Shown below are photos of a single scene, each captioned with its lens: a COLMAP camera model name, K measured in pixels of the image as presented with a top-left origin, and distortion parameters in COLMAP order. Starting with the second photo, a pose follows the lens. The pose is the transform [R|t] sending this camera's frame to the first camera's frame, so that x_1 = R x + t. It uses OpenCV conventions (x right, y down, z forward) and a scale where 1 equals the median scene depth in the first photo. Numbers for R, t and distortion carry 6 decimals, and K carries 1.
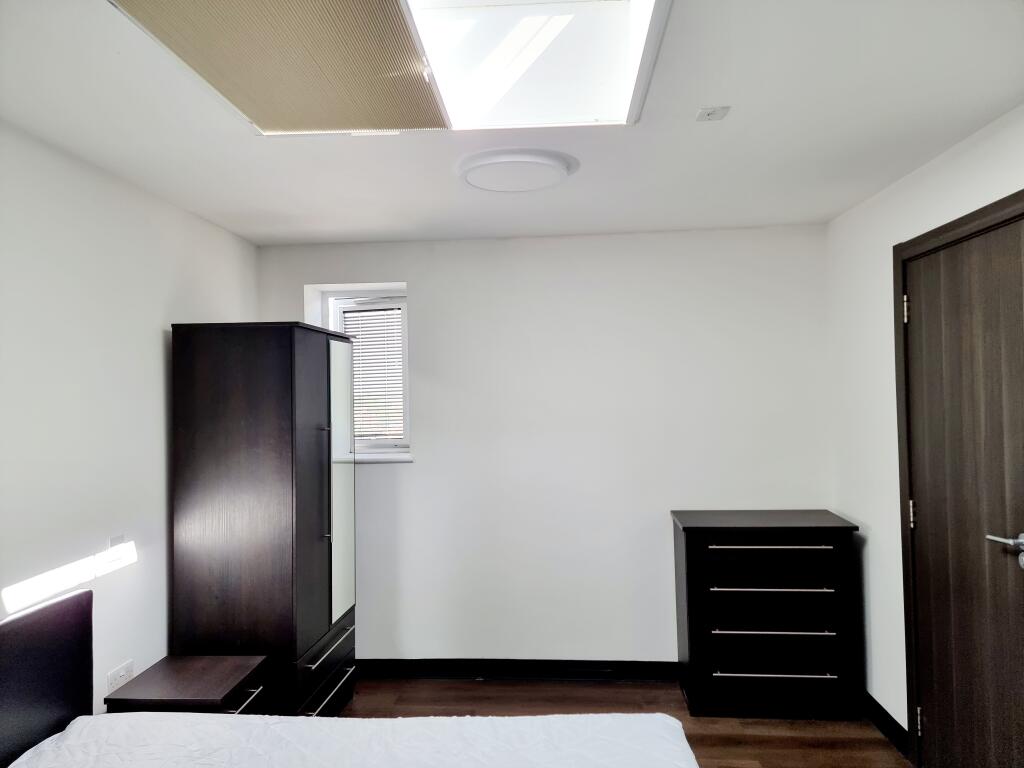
lens RADIAL K [[710.3, 0, 512.0], [0, 710.3, 384.0], [0, 0, 1]] dist [0.028526, 0.001773]
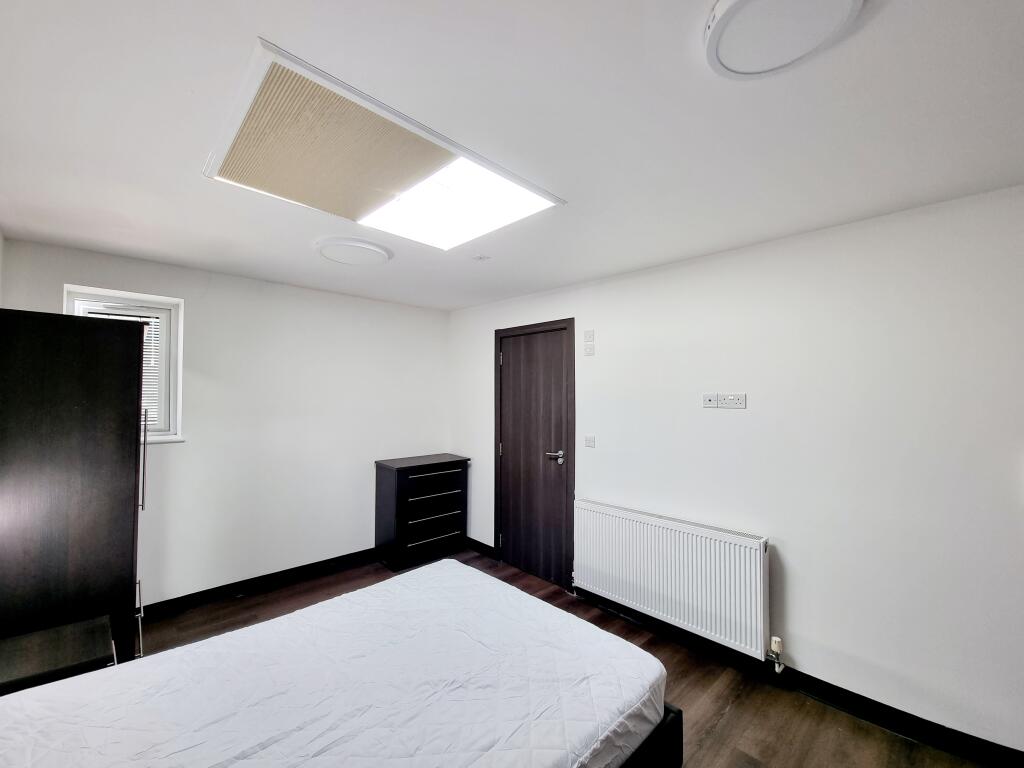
lens RADIAL K [[423.8, 0, 509.8], [0, 423.8, 387.0], [0, 0, 1]] dist [0.003901, -0.003720]
pose [[0.669368, 0.039698, 0.741869, -0.416722], [-0.032694, 0.999178, -0.023969, 0.015681], [-0.742211, -0.008211, 0.670116, 0.083988]]
